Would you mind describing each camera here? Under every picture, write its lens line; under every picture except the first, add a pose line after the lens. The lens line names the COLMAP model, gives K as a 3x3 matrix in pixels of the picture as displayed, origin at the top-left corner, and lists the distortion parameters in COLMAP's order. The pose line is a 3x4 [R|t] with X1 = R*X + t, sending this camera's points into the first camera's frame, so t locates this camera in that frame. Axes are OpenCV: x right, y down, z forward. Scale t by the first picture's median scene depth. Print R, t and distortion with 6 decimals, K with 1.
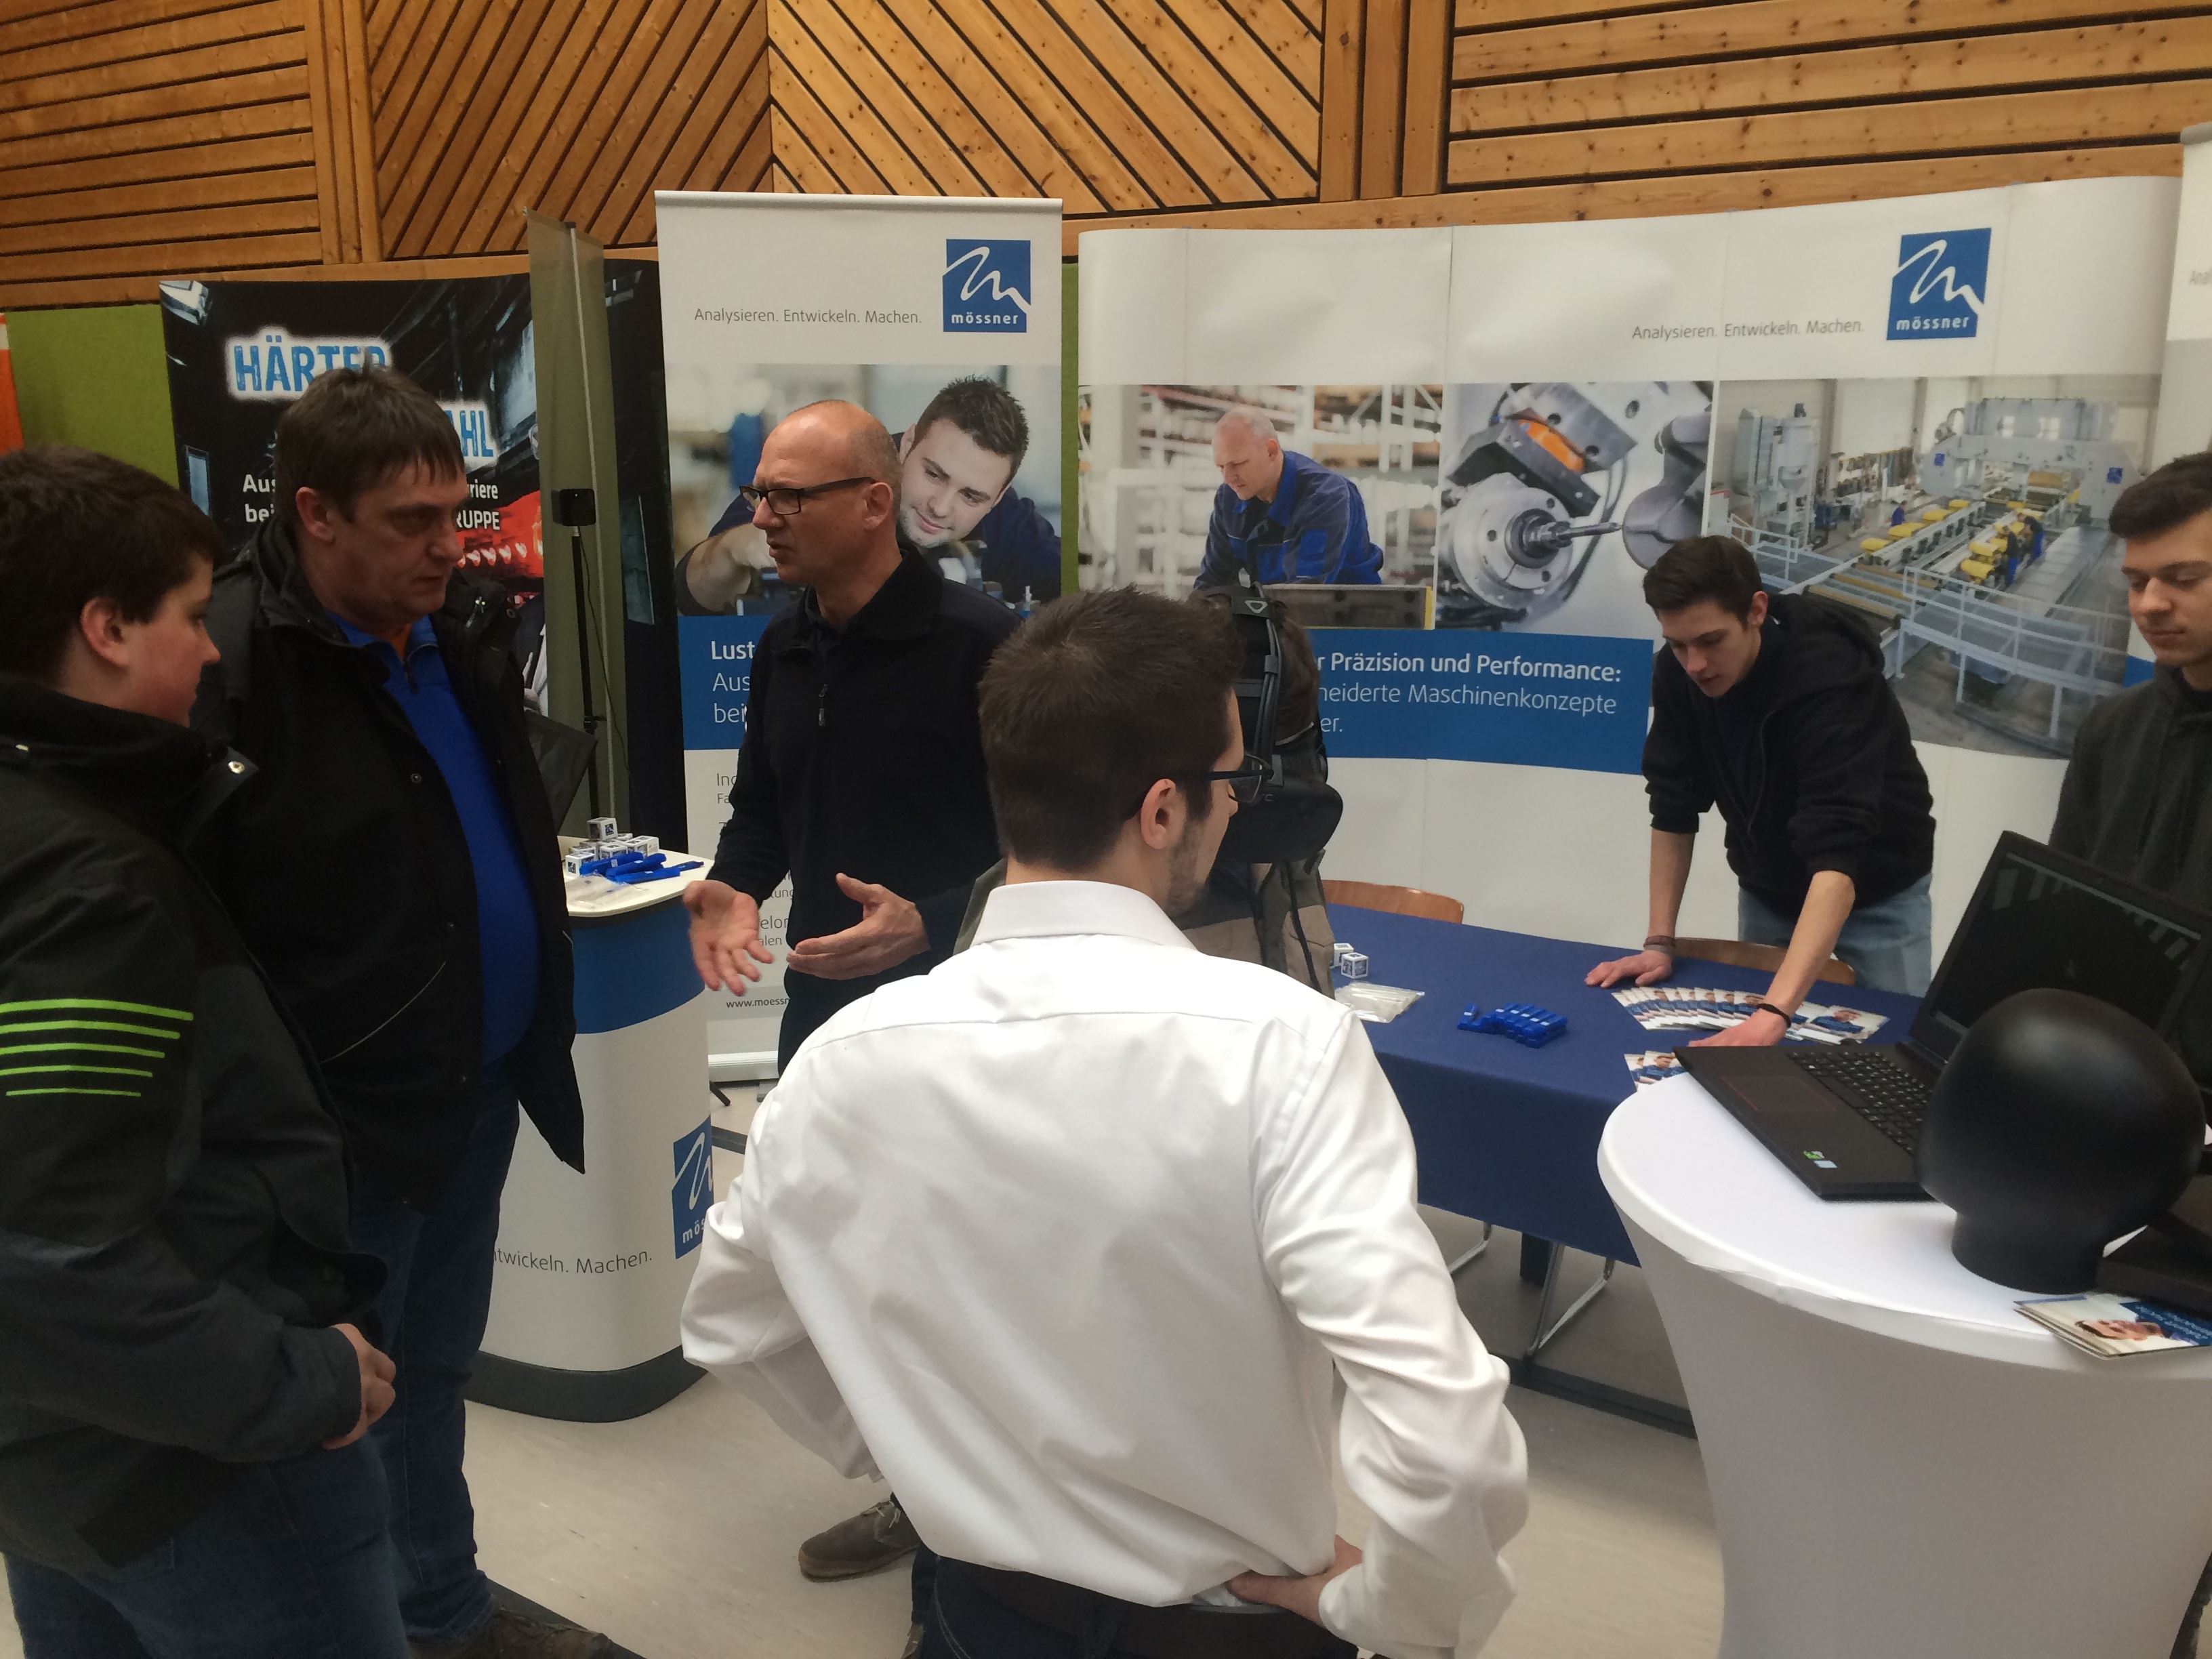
lens RADIAL K [[1874.9, 0, 1106.0], [0, 1874.9, 829.5], [0, 0, 1]] dist [0.095732, -0.147836]
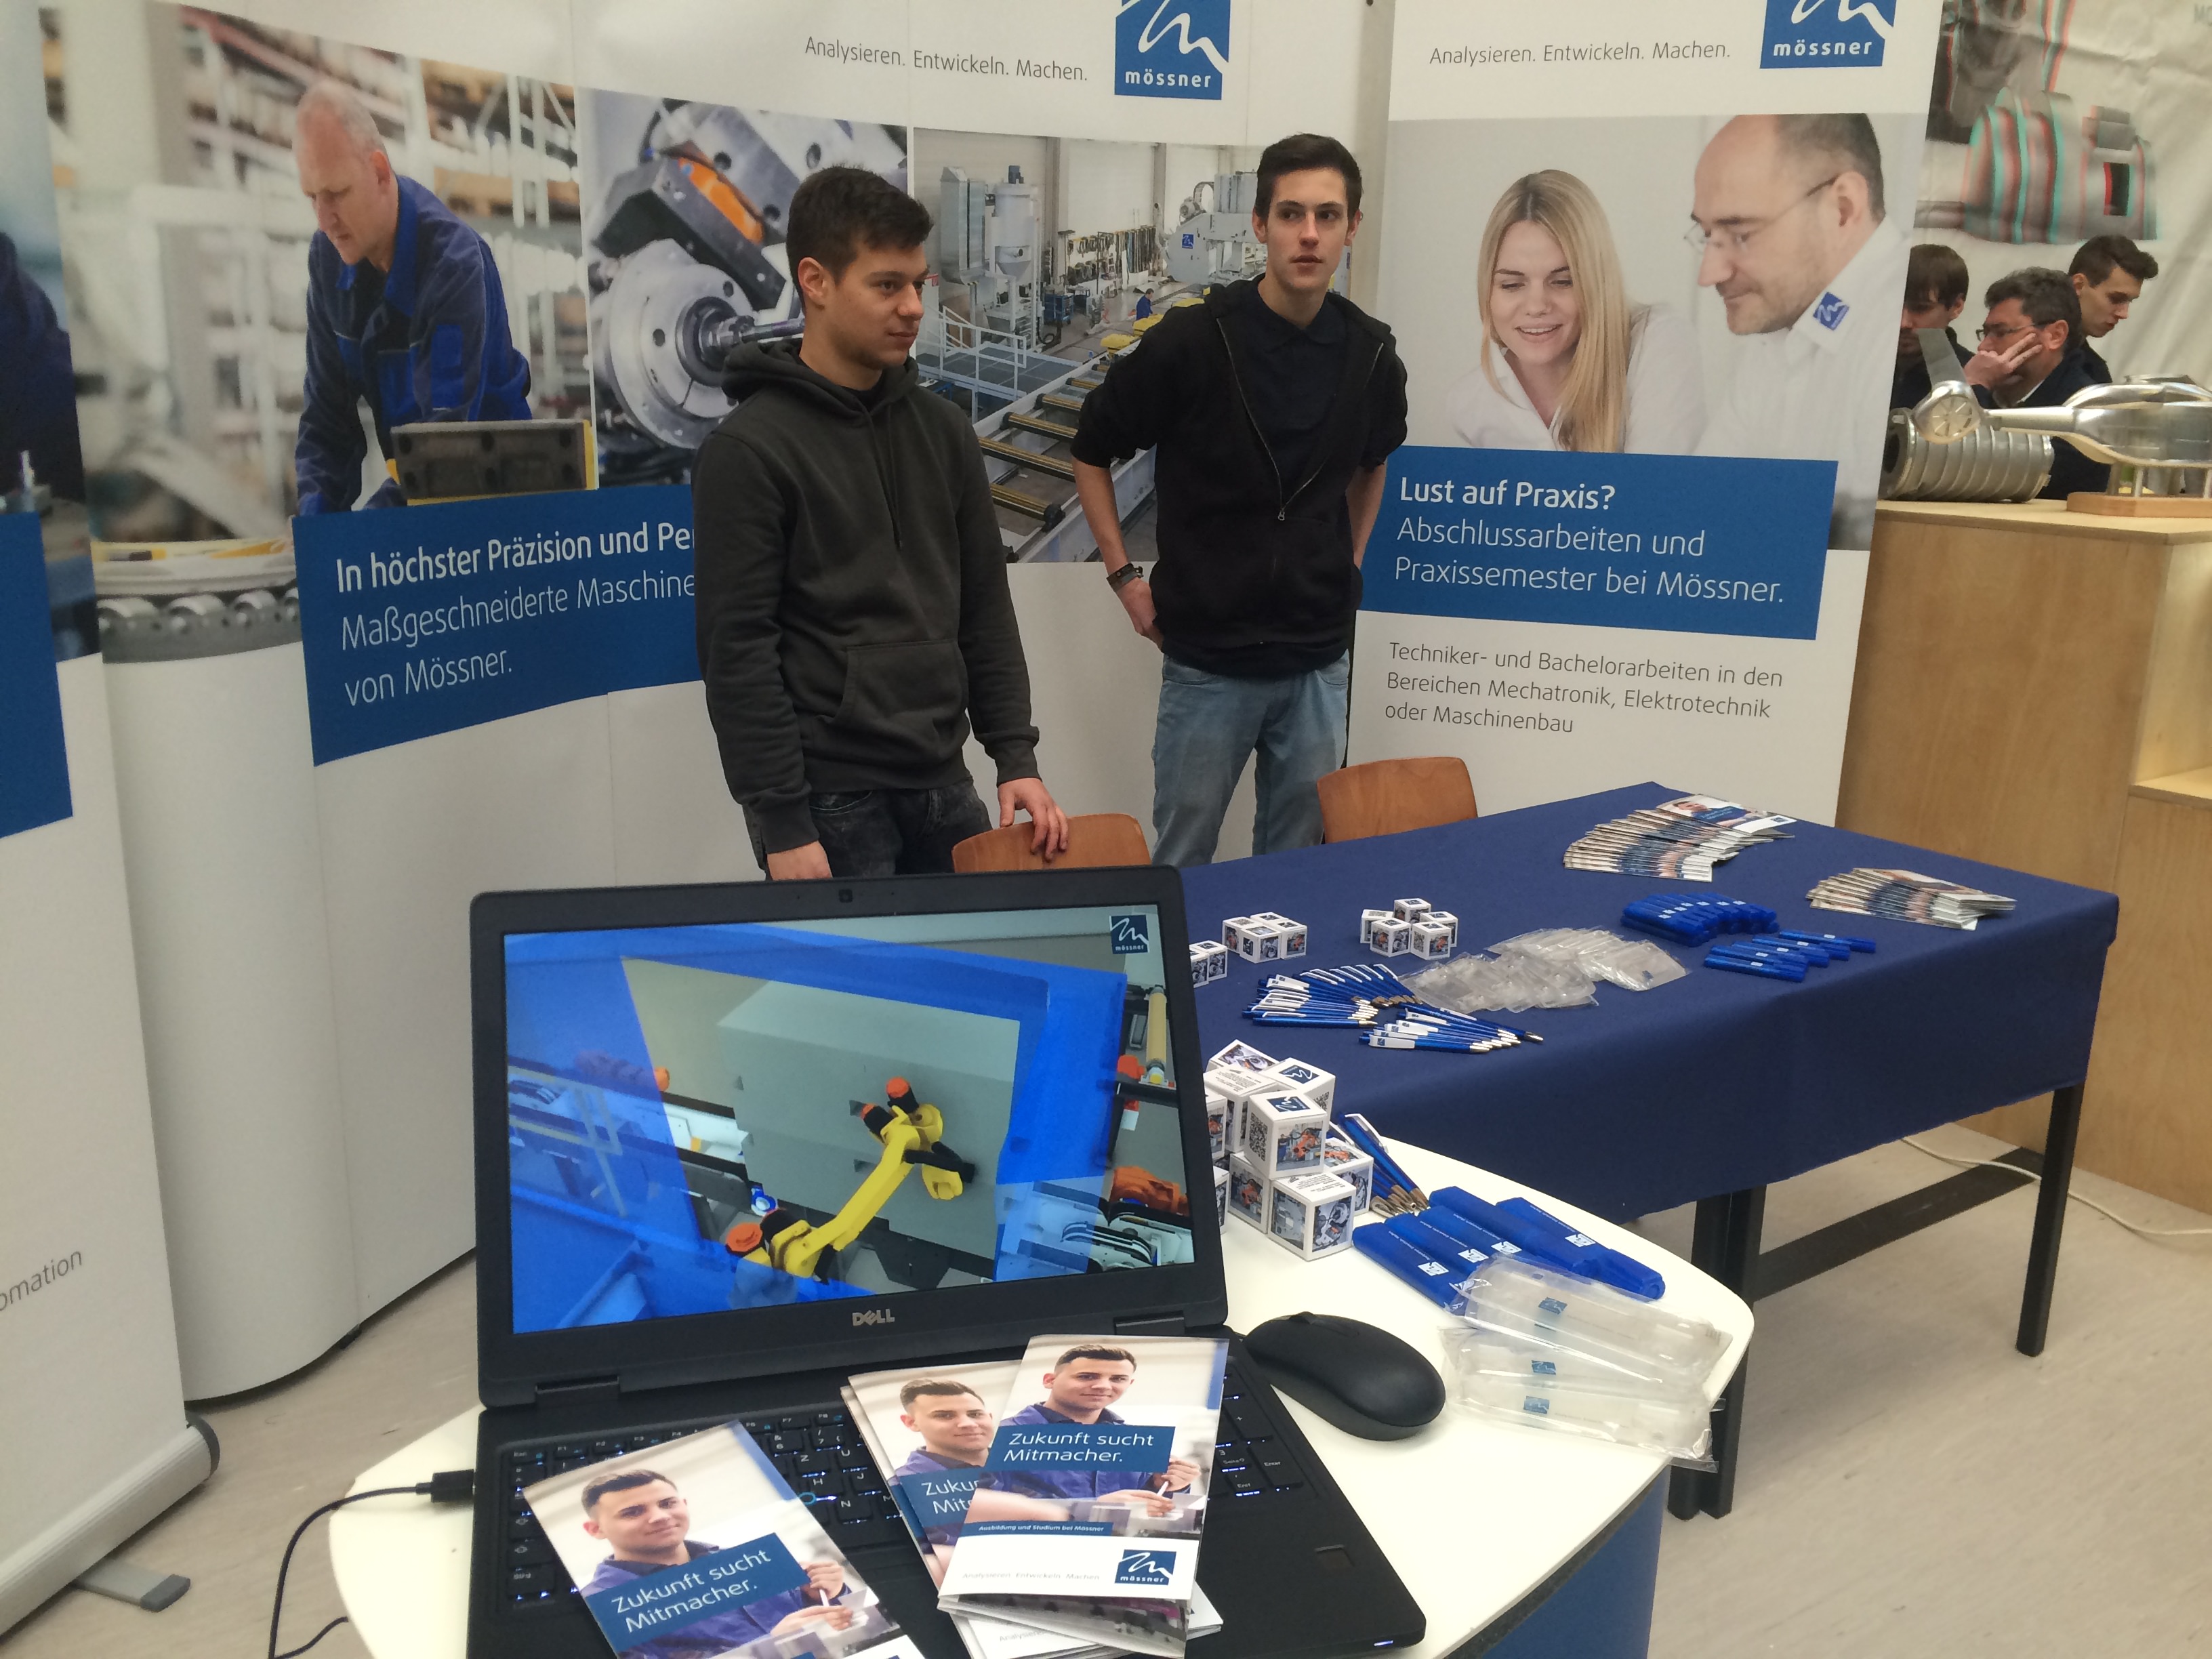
lens RADIAL K [[1874.9, 0, 1106.0], [0, 1874.9, 829.5], [0, 0, 1]] dist [0.095732, -0.147836]
pose [[0.337342, -0.231107, 0.912573, -0.385103], [0.184213, 0.966862, 0.176760, -0.077991], [-0.923183, 0.108479, 0.368736, 0.631753]]
